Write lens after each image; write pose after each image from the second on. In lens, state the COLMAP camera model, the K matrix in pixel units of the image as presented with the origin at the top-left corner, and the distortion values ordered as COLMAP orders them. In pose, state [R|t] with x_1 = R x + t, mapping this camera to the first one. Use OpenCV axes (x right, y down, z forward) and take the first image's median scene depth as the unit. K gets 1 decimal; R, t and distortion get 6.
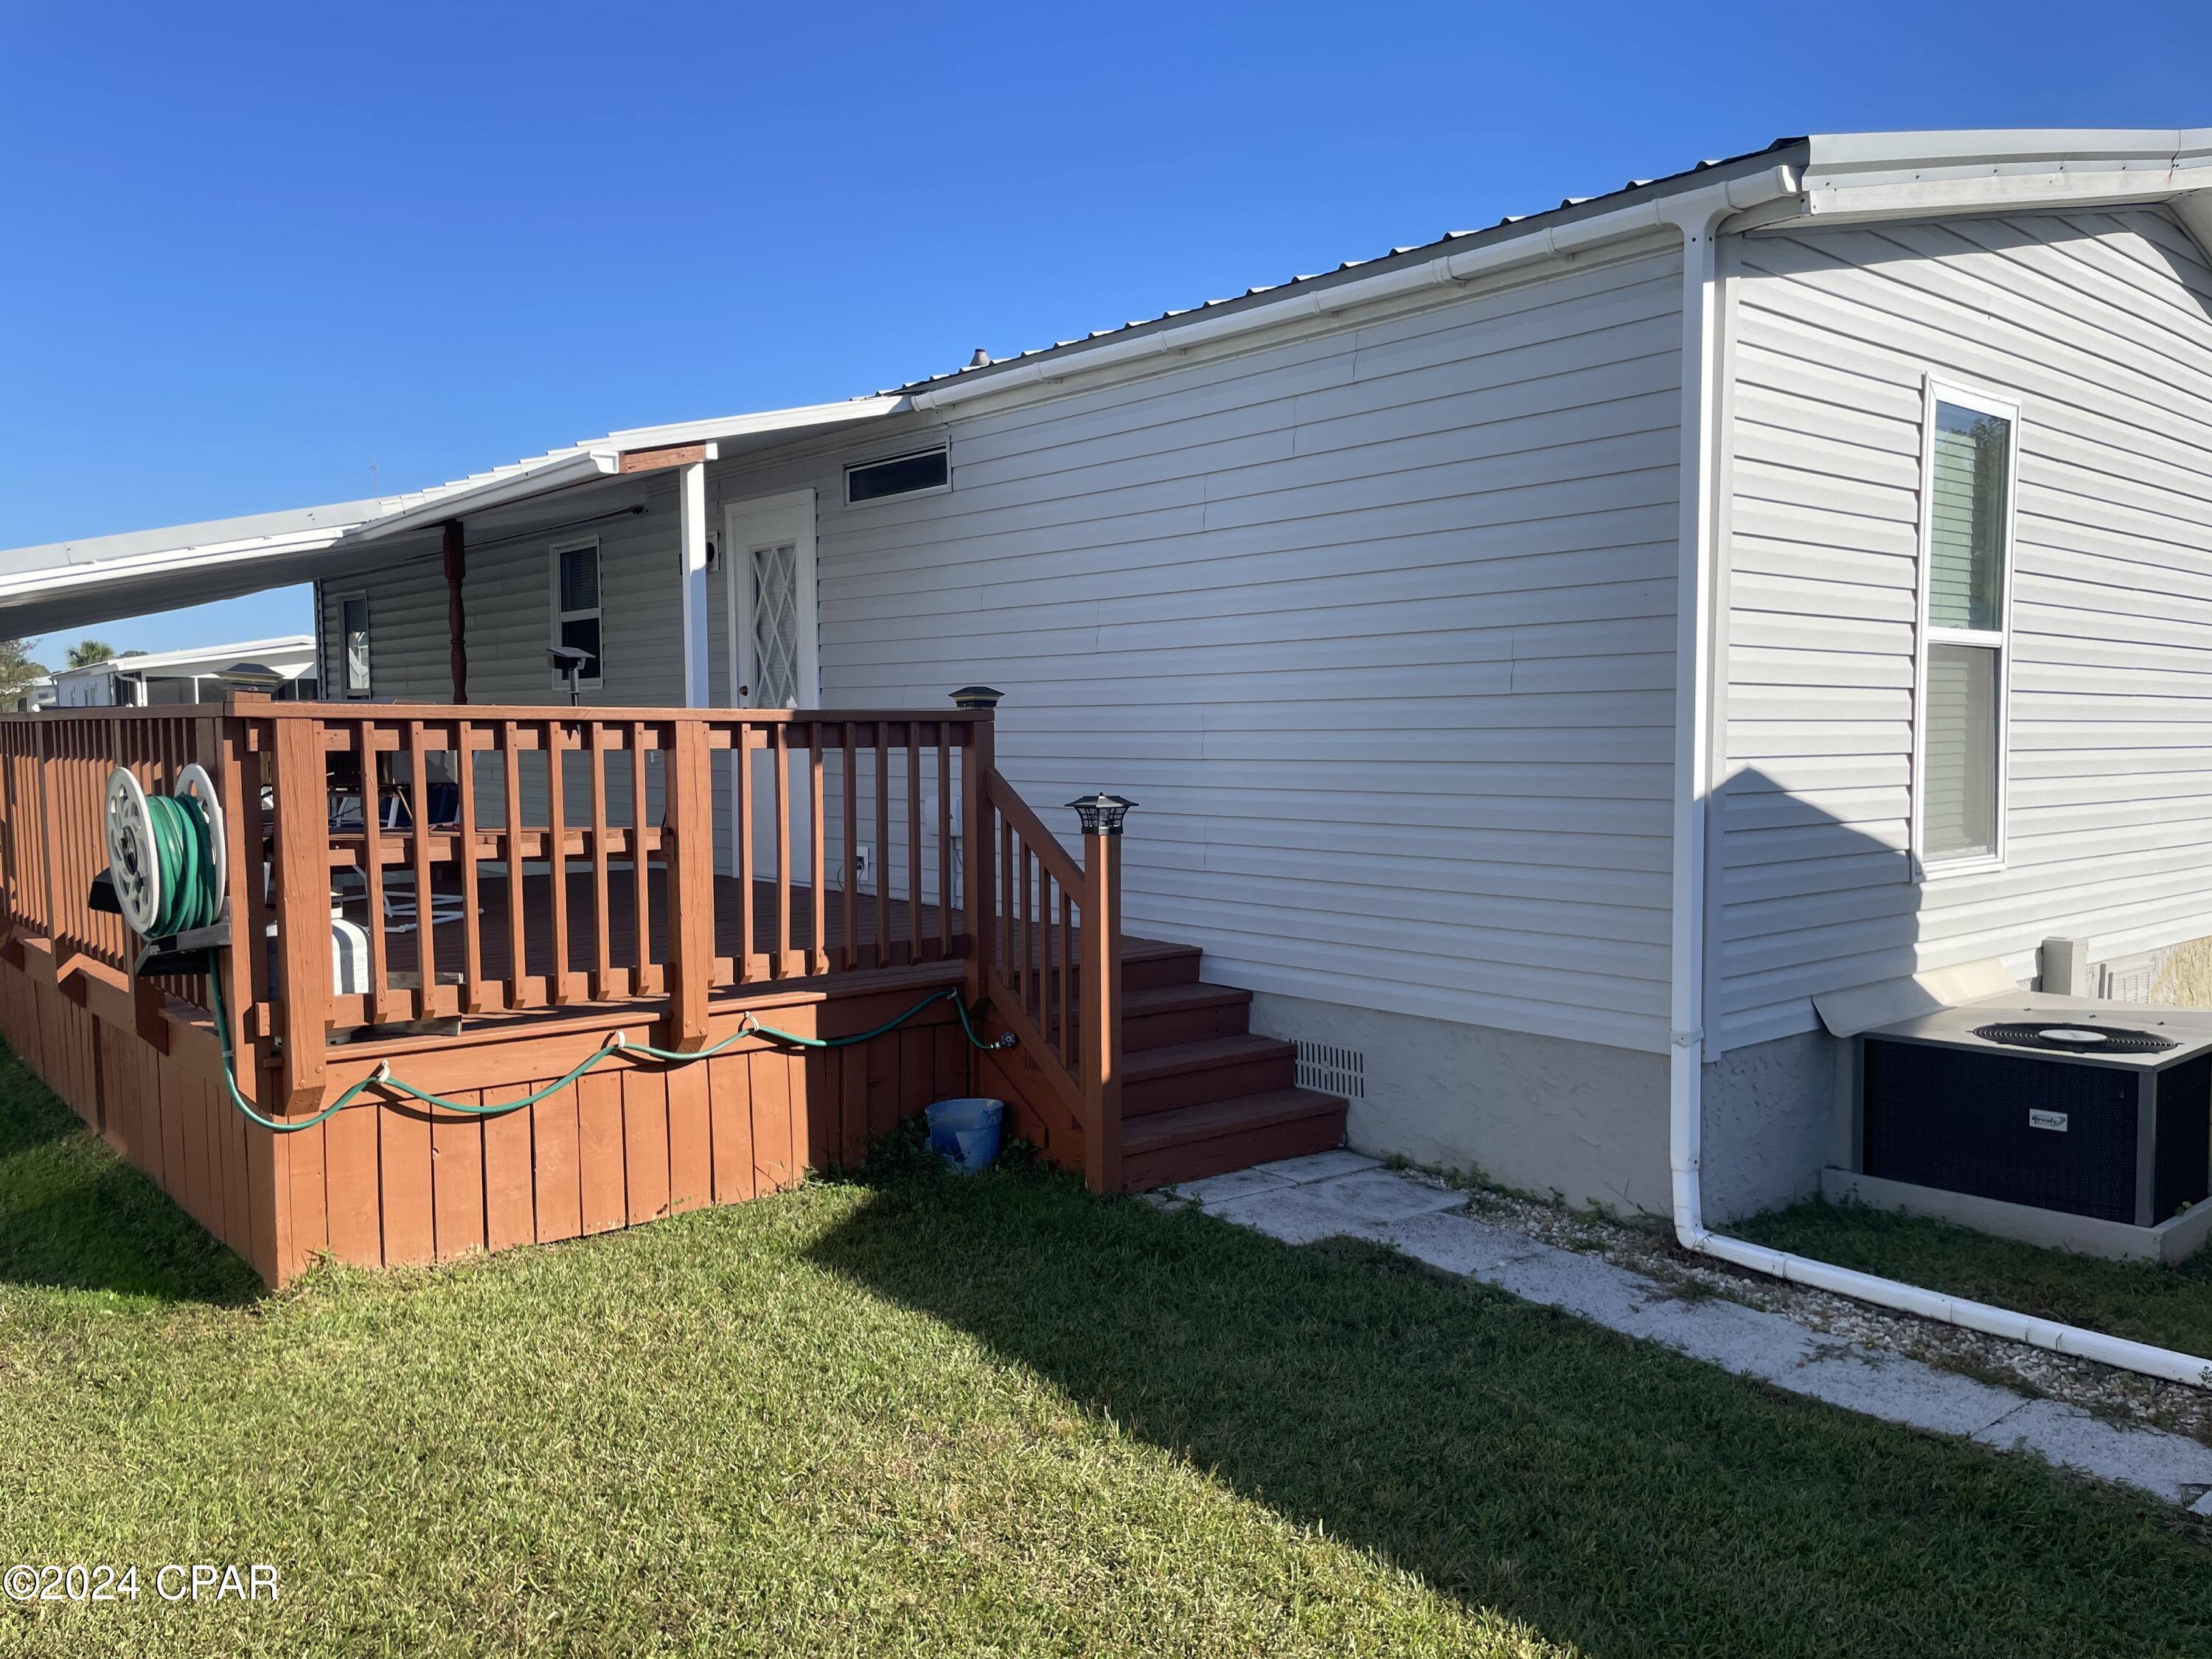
lens RADIAL K [[1690.3, 0, 1093.3], [0, 1690.3, 825.2], [0, 0, 1]] dist [0.087995, -0.125017]
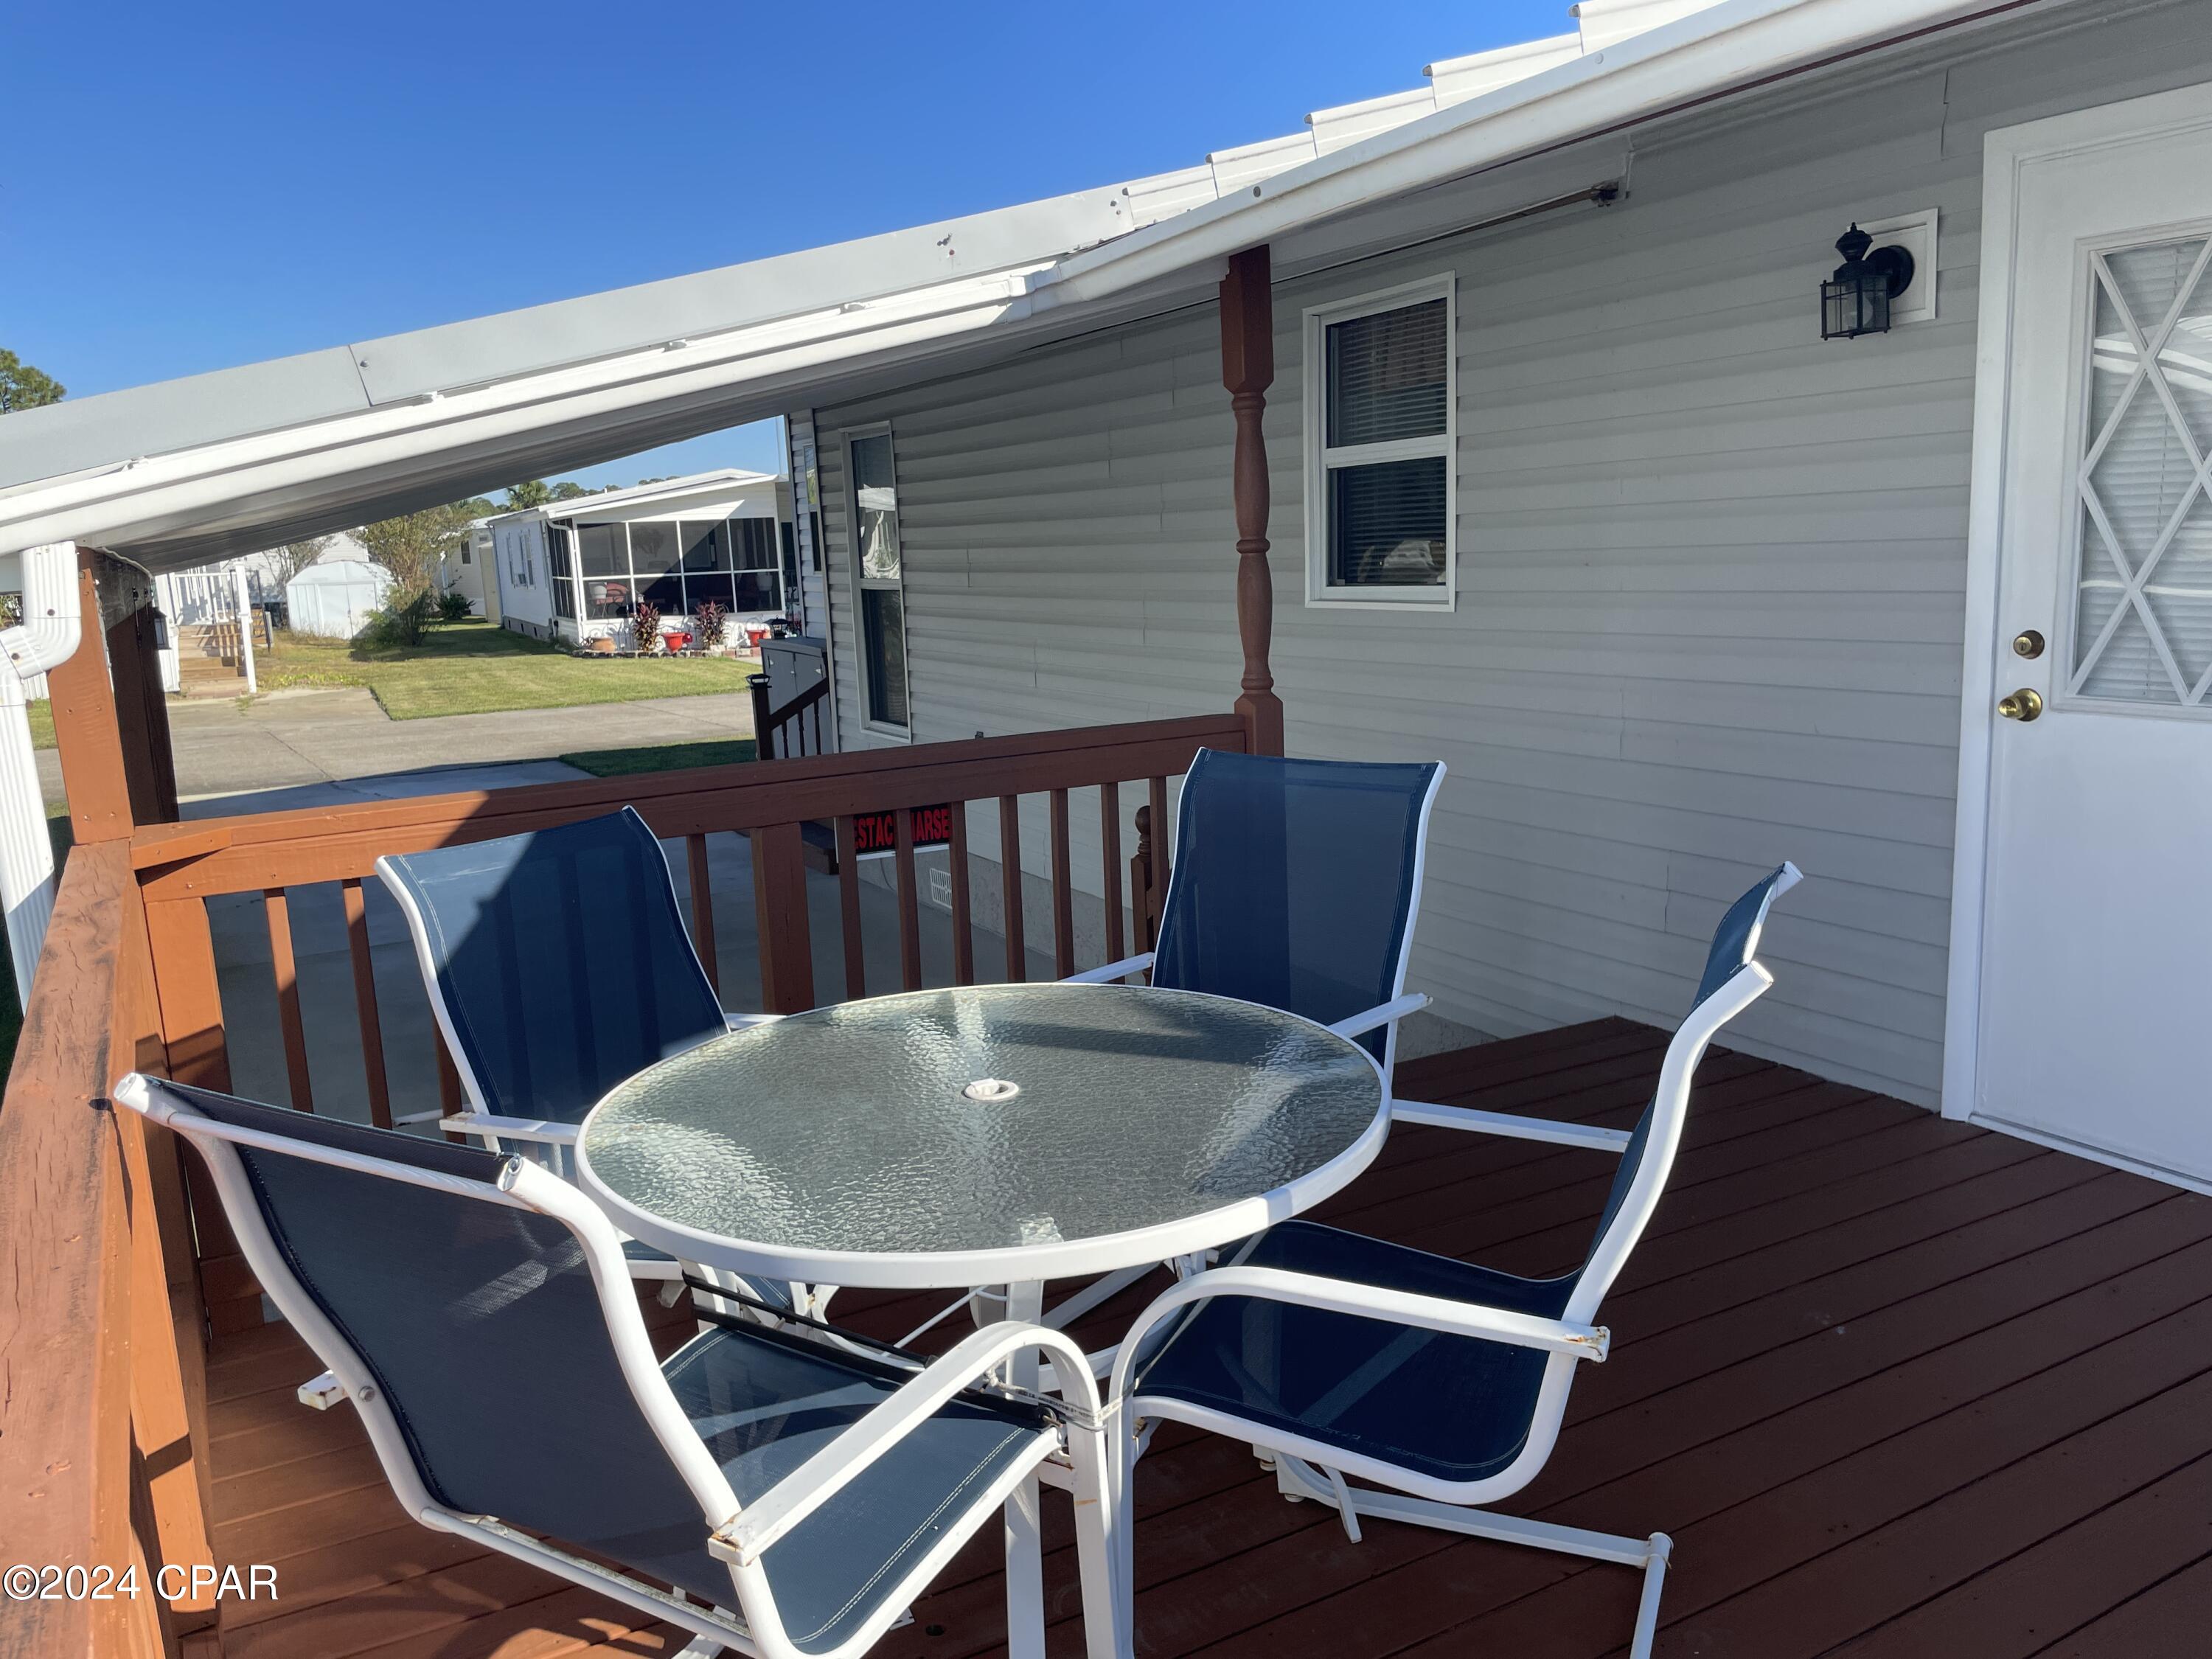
lens RADIAL K [[1690.3, 0, 1093.3], [0, 1690.3, 825.2], [0, 0, 1]] dist [0.087995, -0.125017]
pose [[0.976405, -0.001746, -0.215939, -0.149348], [0.027079, 0.993064, 0.114415, -0.040996], [0.214241, -0.117563, 0.969680, 0.271230]]
